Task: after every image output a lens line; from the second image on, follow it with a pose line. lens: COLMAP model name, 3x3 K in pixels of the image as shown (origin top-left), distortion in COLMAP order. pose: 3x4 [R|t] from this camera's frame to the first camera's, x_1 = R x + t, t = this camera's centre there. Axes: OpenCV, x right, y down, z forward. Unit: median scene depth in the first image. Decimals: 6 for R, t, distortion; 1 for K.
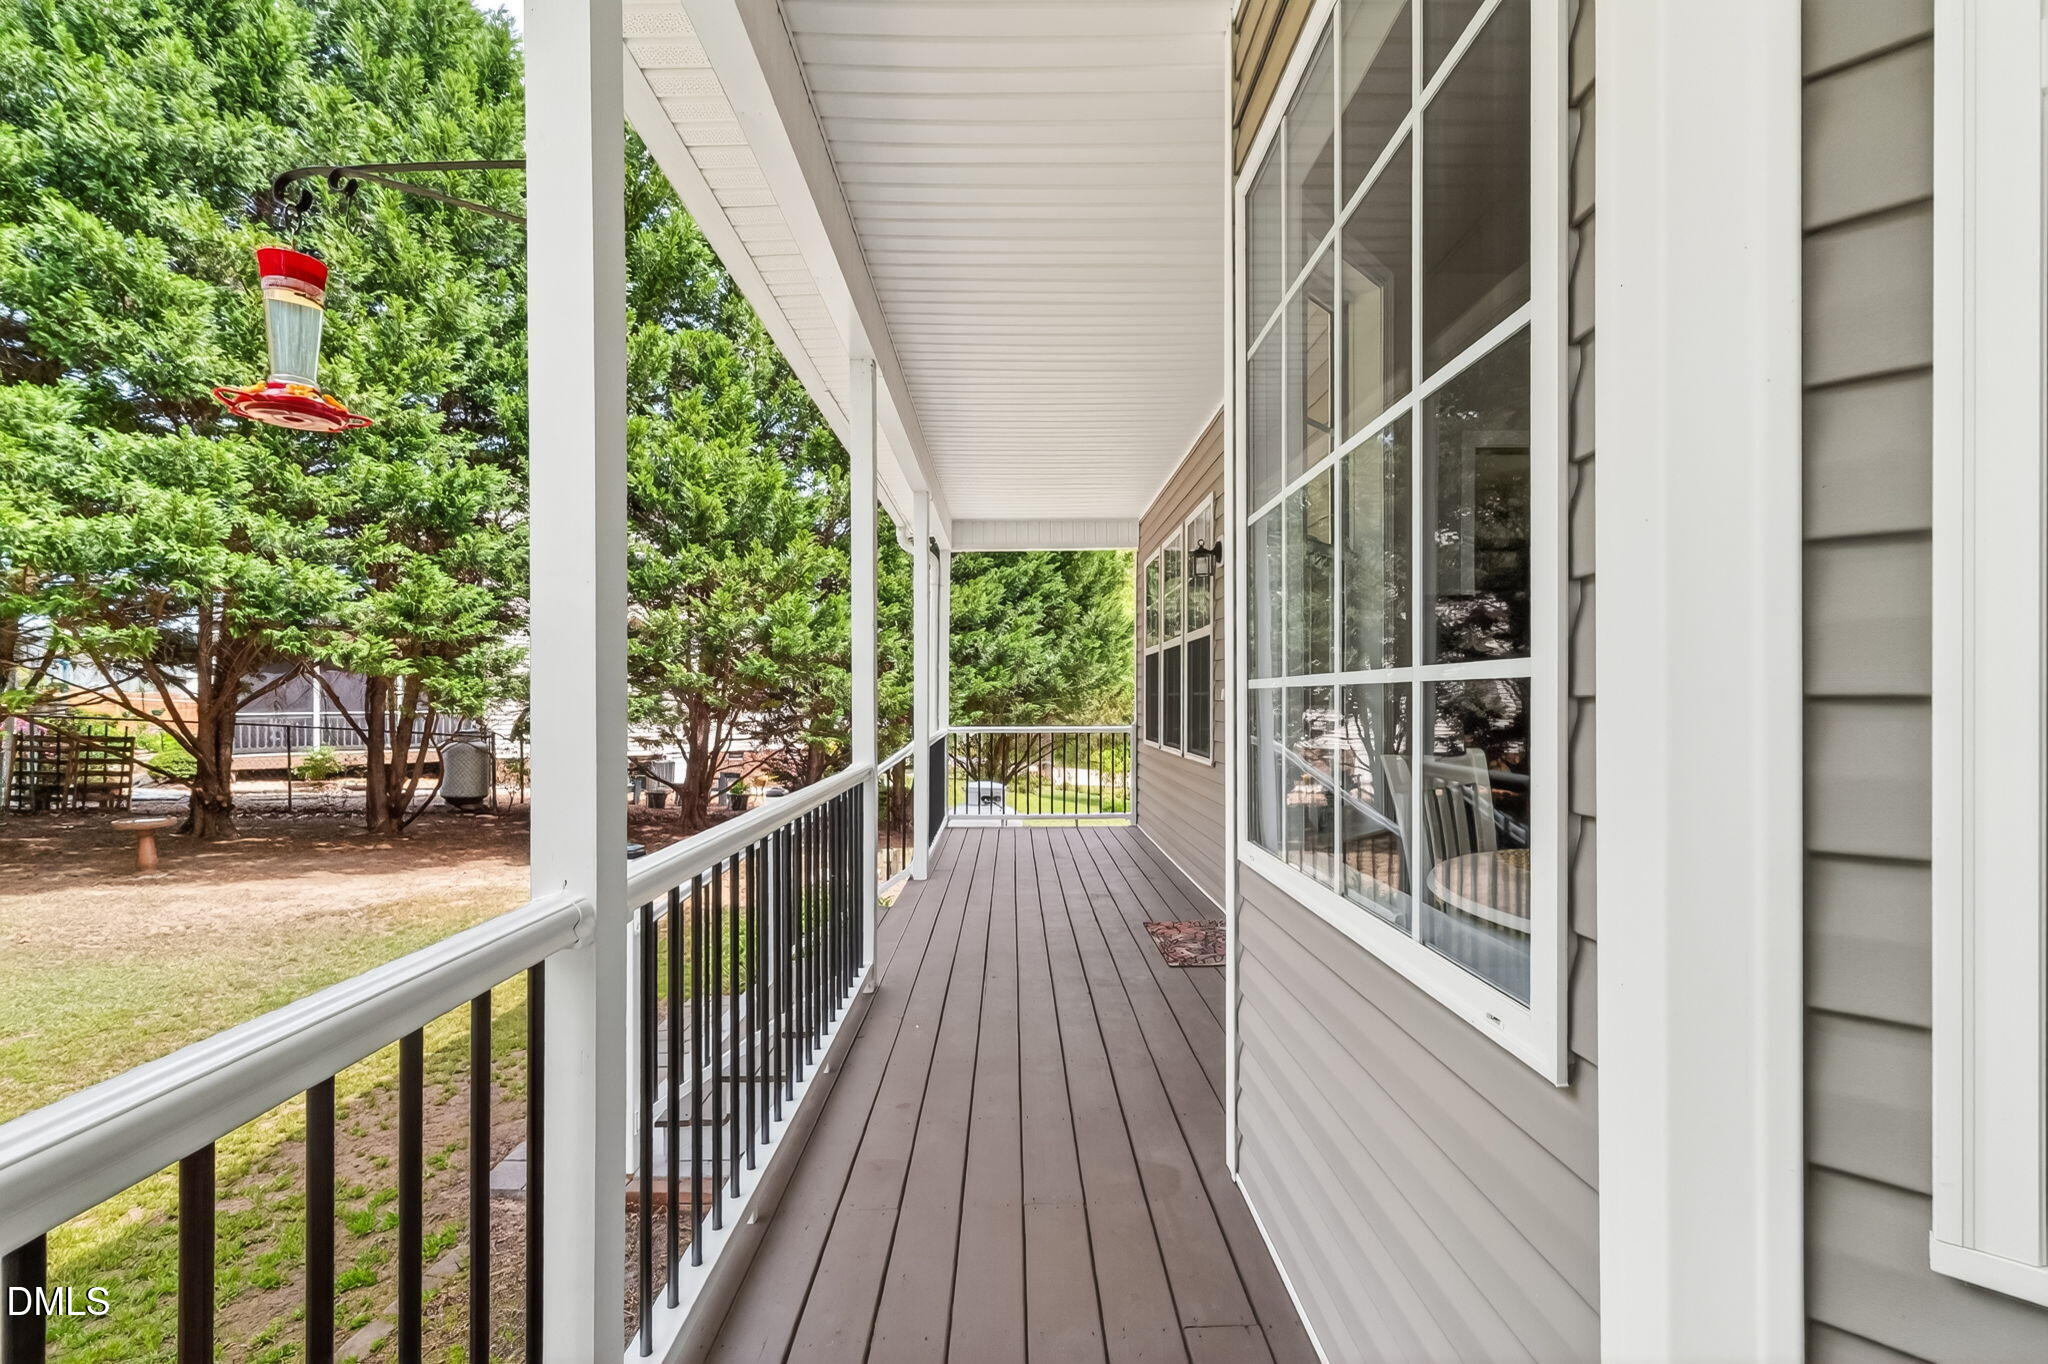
lens RADIAL K [[860.1, 0, 1030.8], [0, 860.1, 669.9], [0, 0, 1]] dist [0.000237, 0.000469]
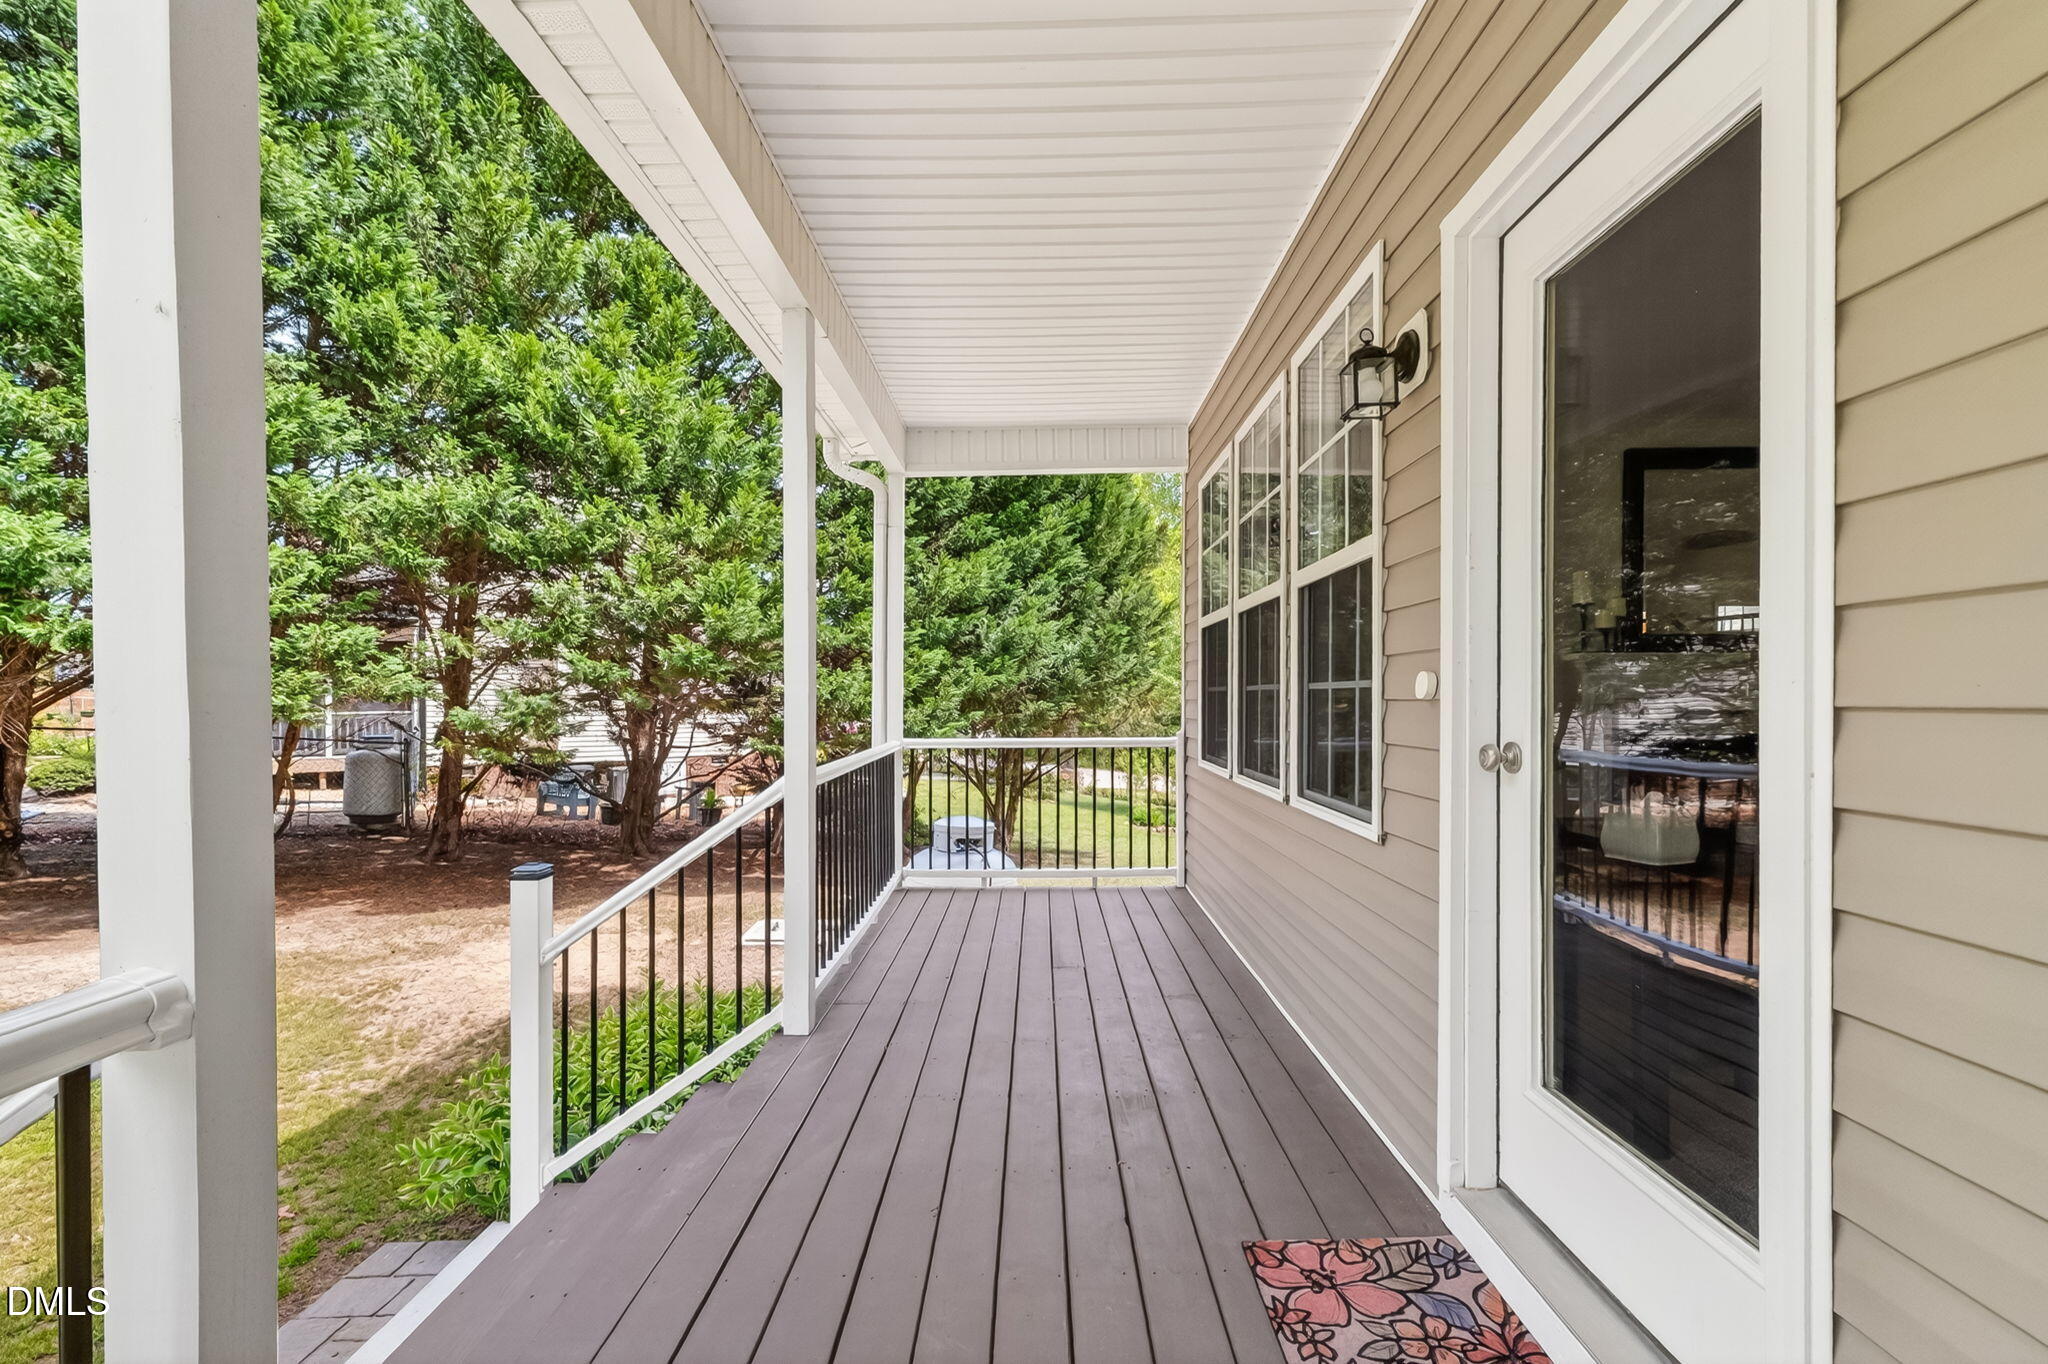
lens RADIAL K [[860.1, 0, 1030.8], [0, 860.1, 669.9], [0, 0, 1]] dist [0.000237, 0.000469]
pose [[0.999509, -0.002816, -0.031212, 0.014116], [0.002898, 0.999992, 0.002572, 0.006445], [0.031204, -0.002661, 0.999509, 0.188910]]
